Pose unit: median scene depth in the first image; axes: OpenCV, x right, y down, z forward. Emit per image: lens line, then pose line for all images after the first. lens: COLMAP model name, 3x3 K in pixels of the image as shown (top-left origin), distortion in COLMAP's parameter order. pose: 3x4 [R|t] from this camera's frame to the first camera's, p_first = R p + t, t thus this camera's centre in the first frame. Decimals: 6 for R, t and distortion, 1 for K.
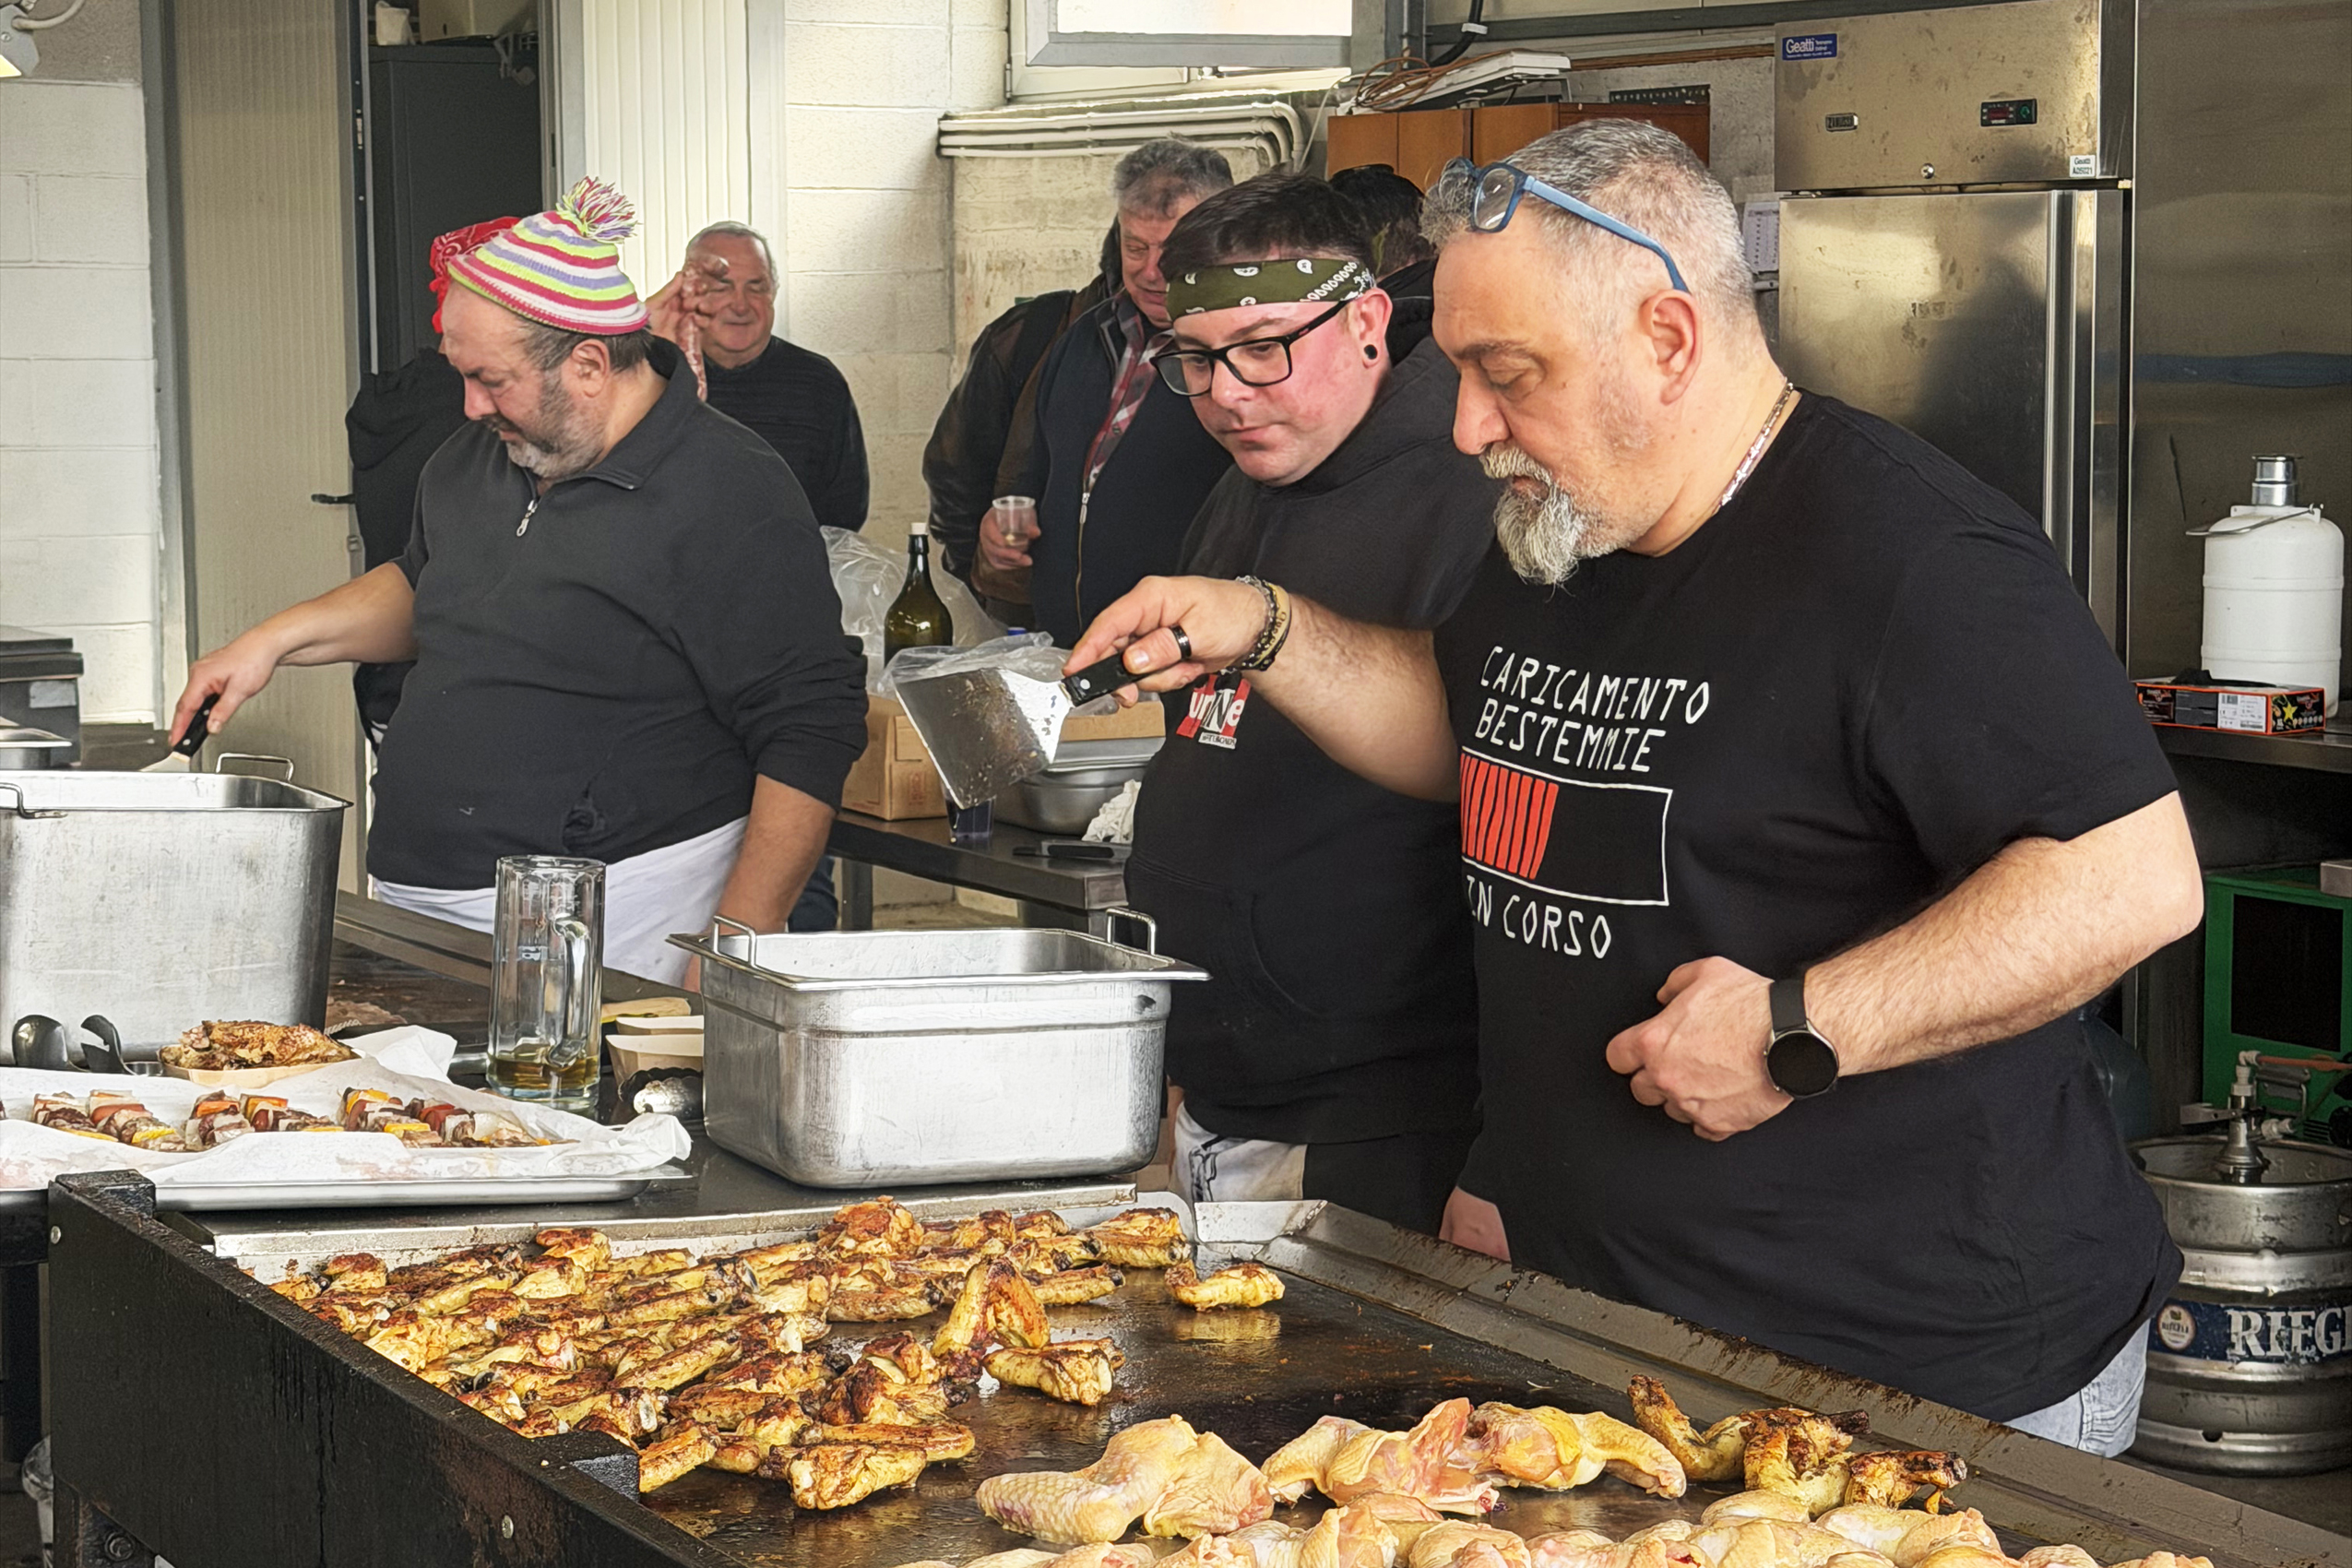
lens RADIAL K [[4370.7, 0, 1160.3], [0, 4370.7, 816.0], [0, 0, 1]] dist [0.157707, -0.044080]
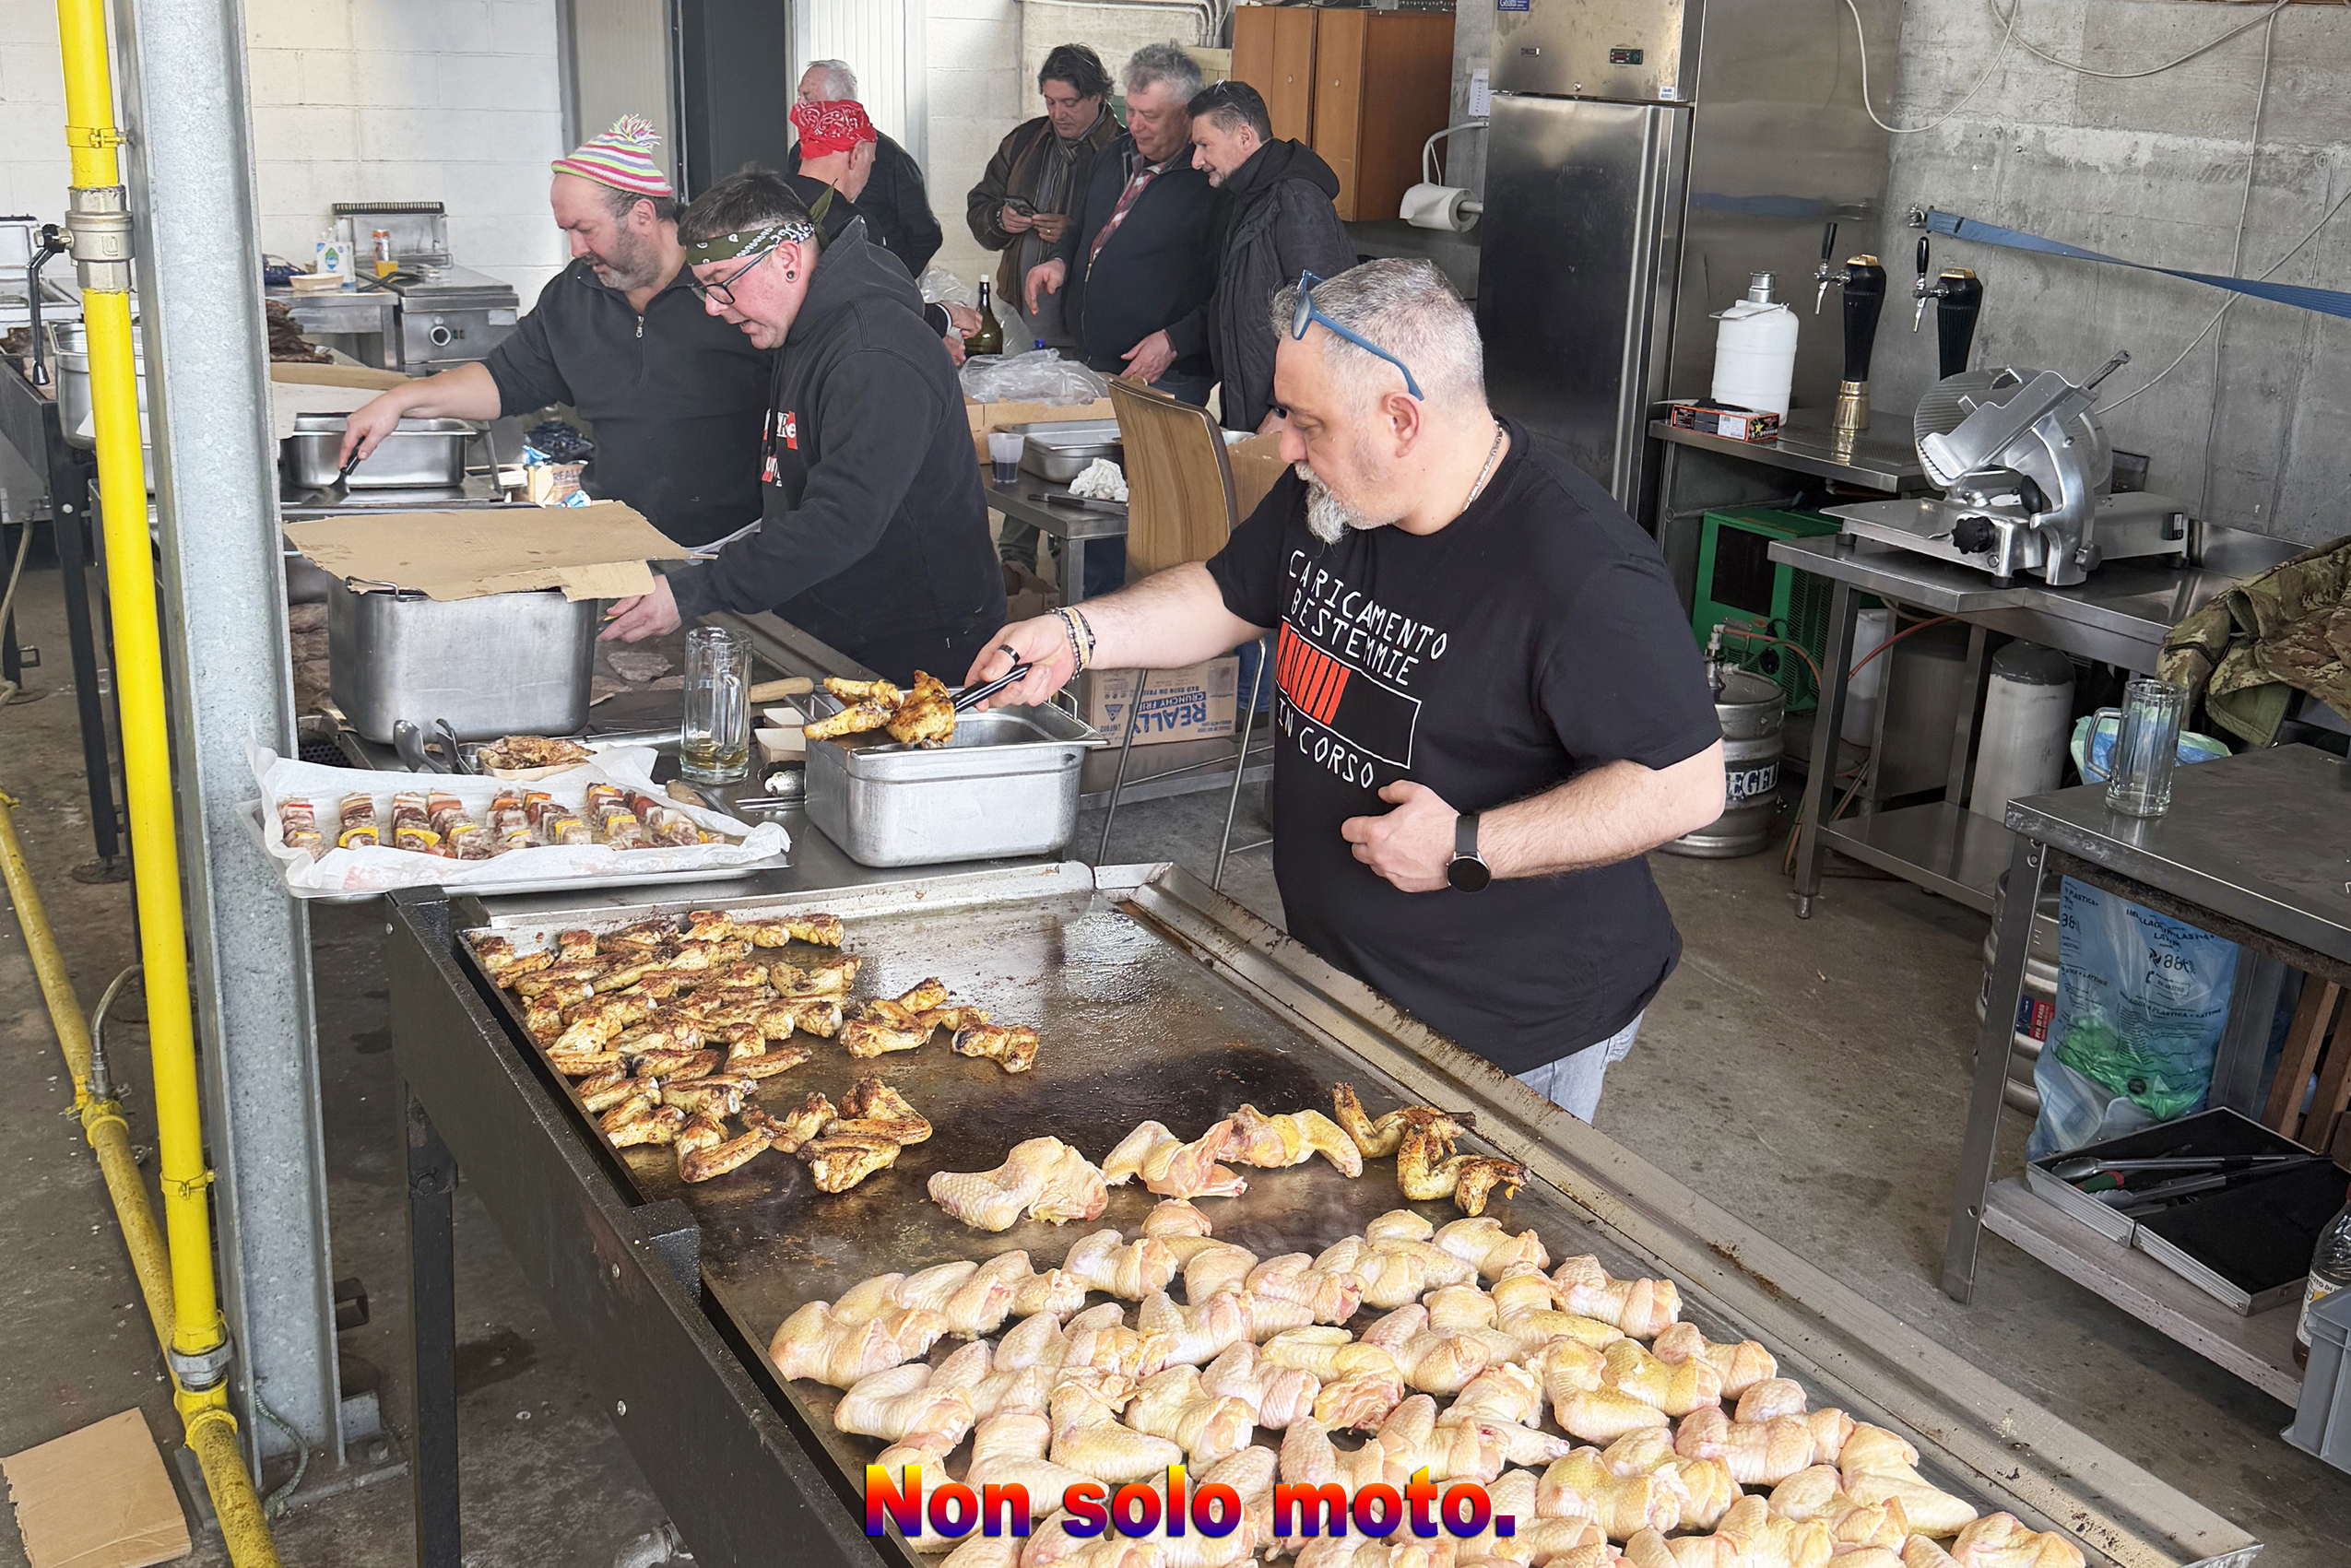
lens RADIAL K [[2251.4, 0, 1171.6], [0, 2251.4, 673.4], [0, 0, 1]] dist [0.223244, -0.563993]
pose [[0.999379, 0.033253, 0.011681, 0.025926], [-0.034840, 0.982140, 0.184900, -0.152198], [-0.005324, -0.185192, 0.982688, 0.158122]]
